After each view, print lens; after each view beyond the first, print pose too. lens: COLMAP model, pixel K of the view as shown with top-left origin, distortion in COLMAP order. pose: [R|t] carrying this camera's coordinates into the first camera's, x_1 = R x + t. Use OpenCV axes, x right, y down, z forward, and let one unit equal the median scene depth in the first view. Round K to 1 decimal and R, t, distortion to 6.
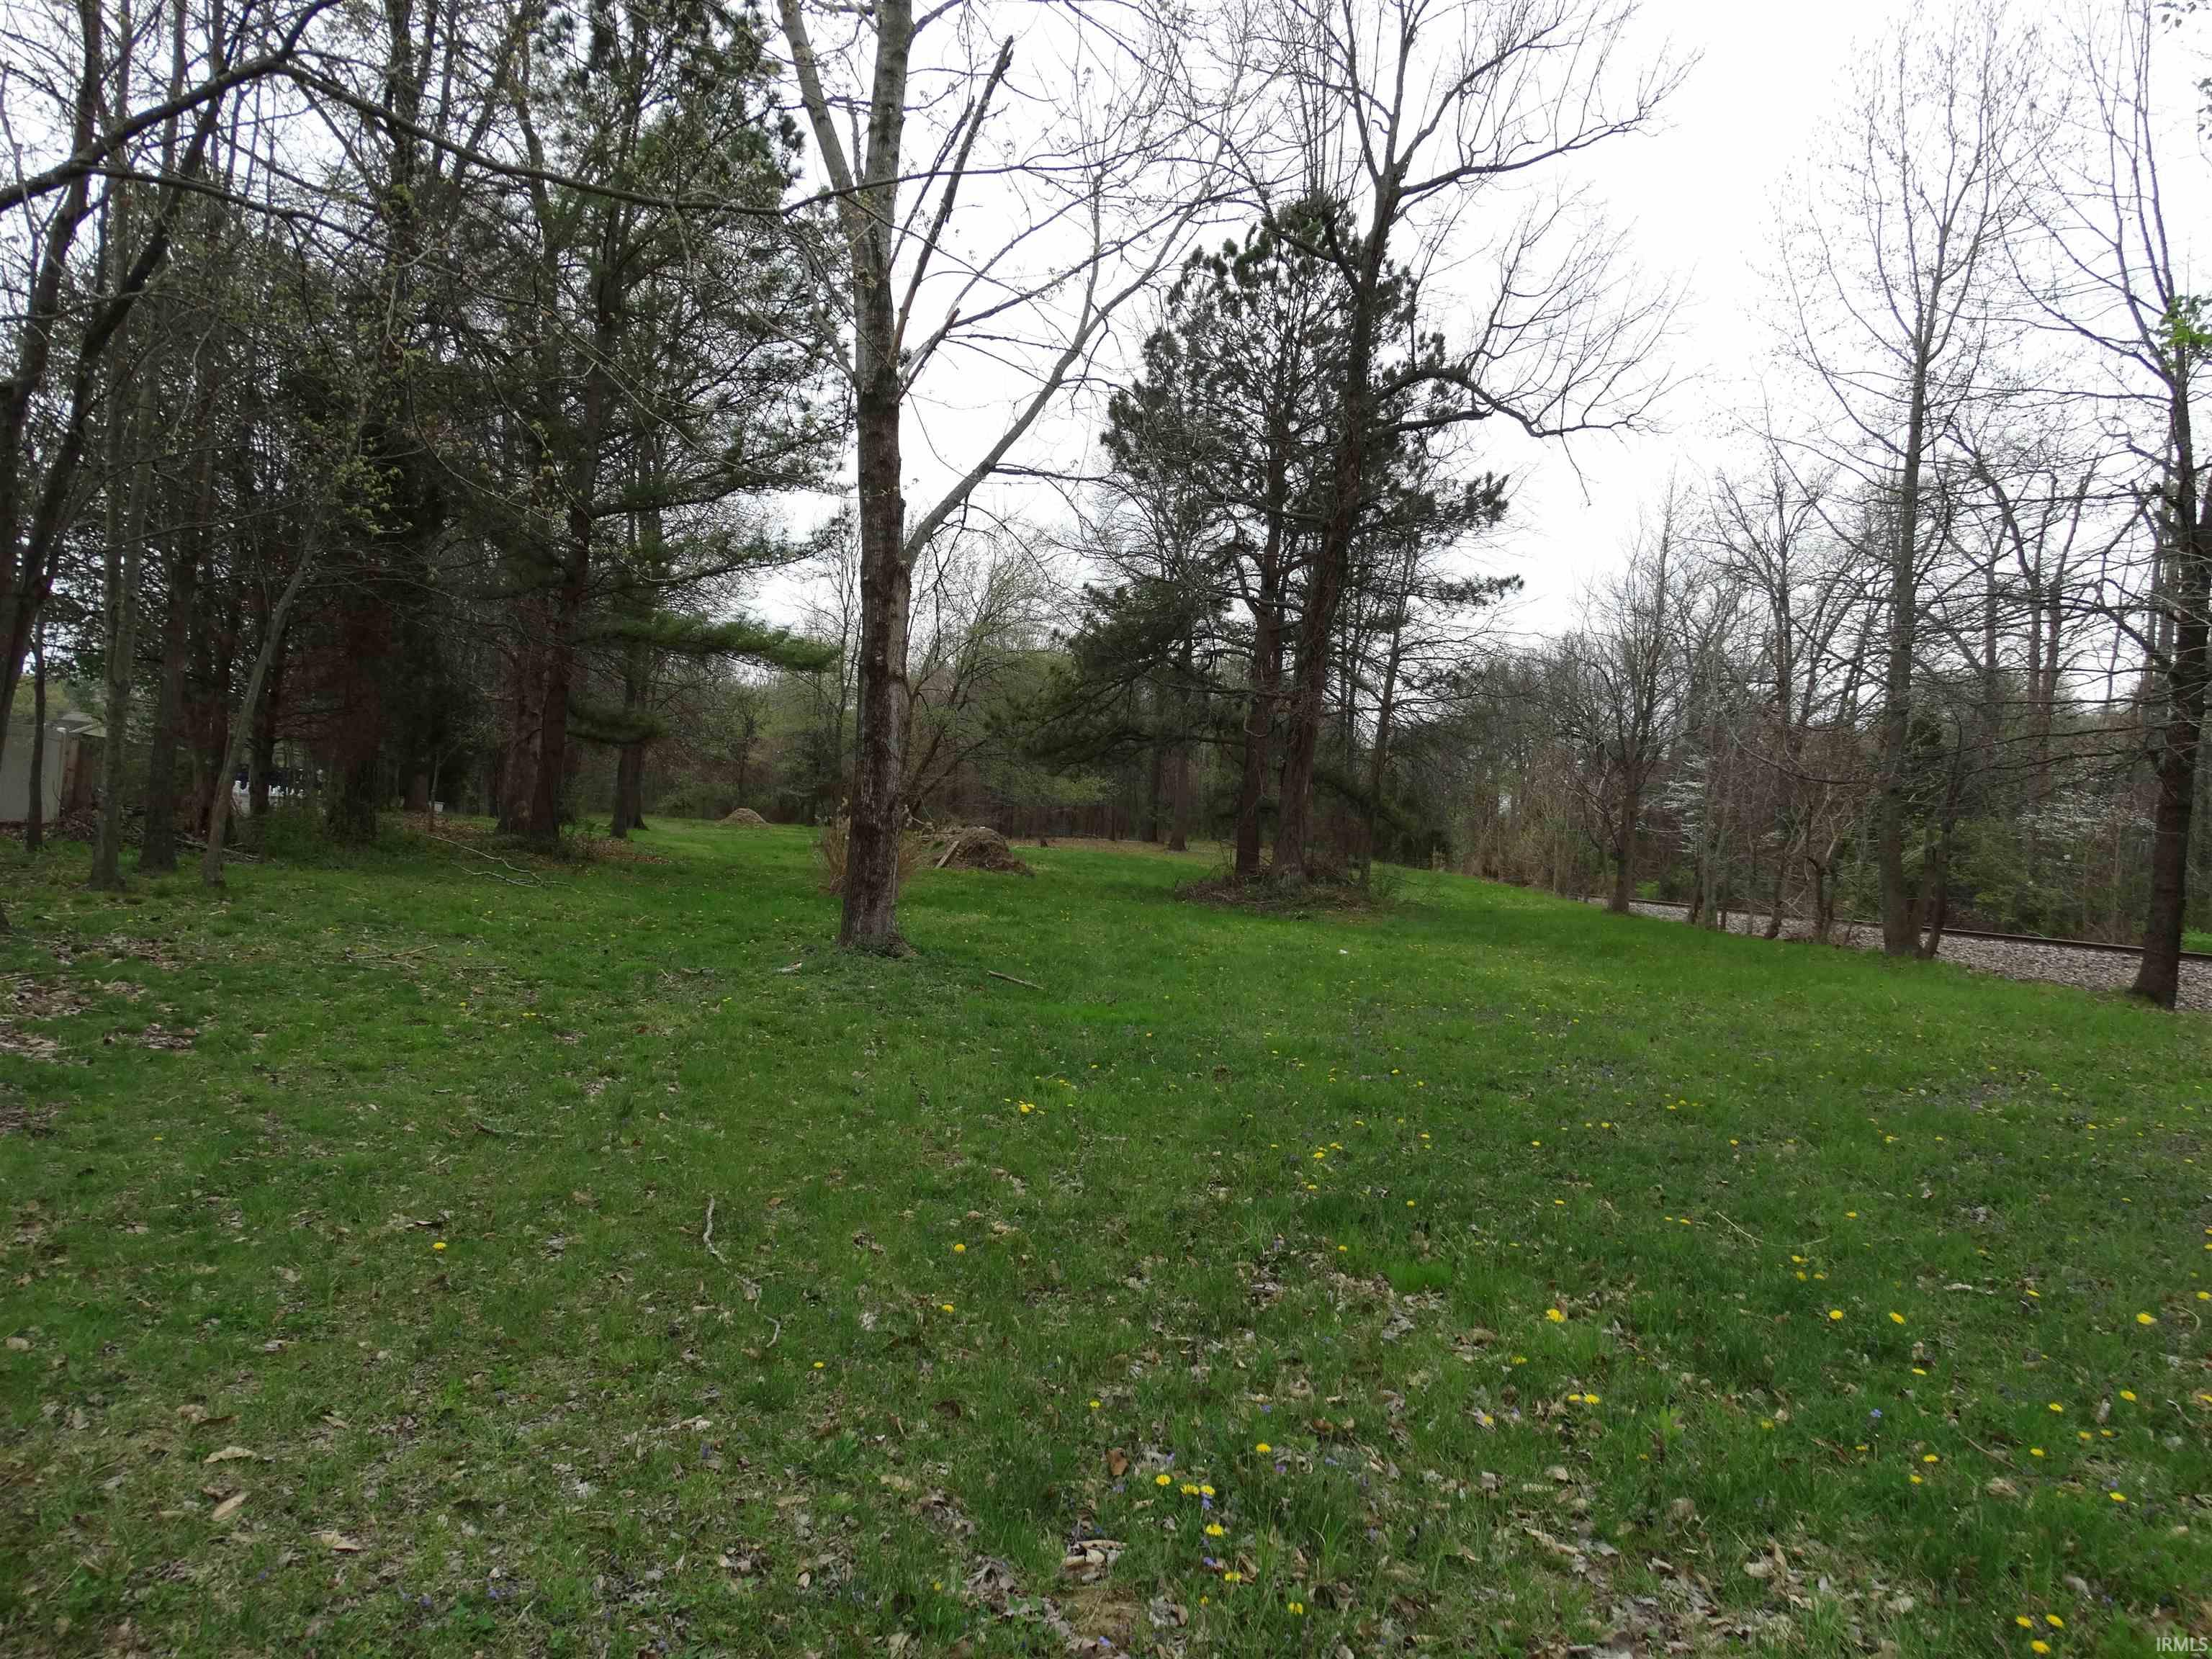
lens RADIAL K [[1562.9, 0, 1105.5], [0, 1562.9, 836.2], [0, 0, 1]] dist [0.001507, -0.001865]
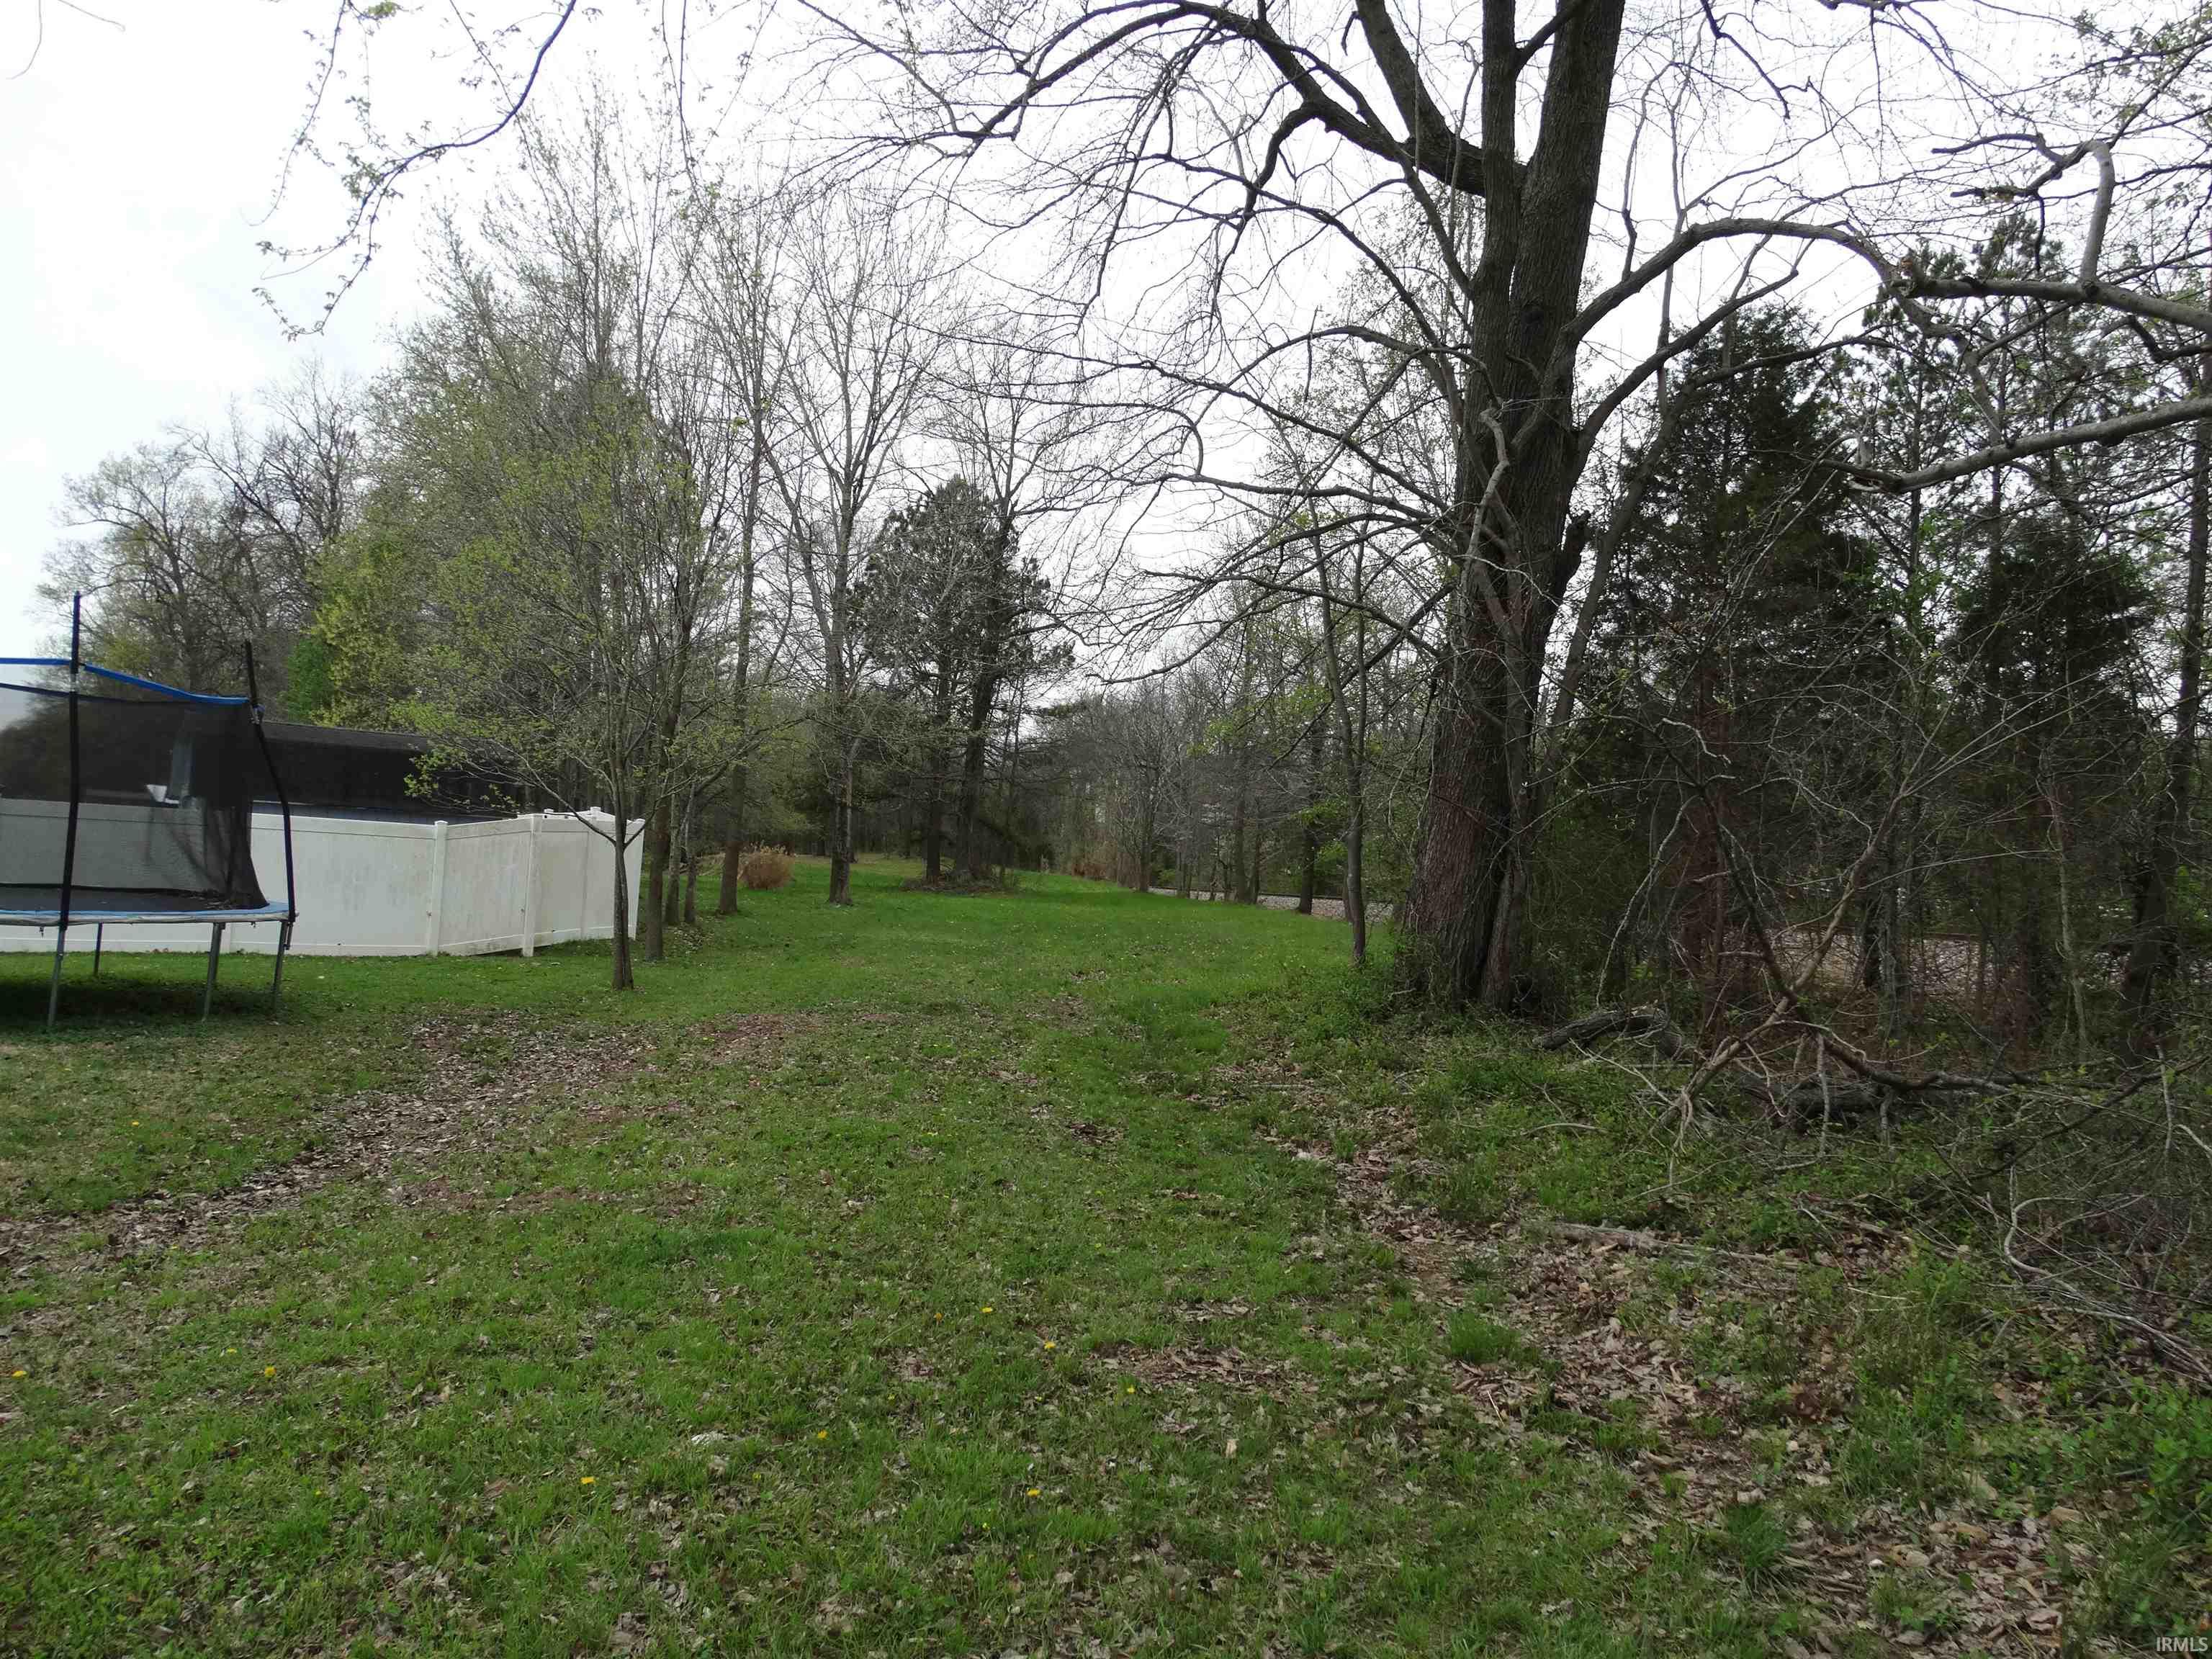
lens RADIAL K [[1562.9, 0, 1104.9], [0, 1562.9, 832.3], [0, 0, 1]] dist [0.001507, -0.001865]
pose [[0.969909, -0.020458, 0.242606, -0.131945], [0.021828, 0.999757, -0.002961, -0.013910], [-0.242486, 0.008167, 0.970120, -0.655866]]
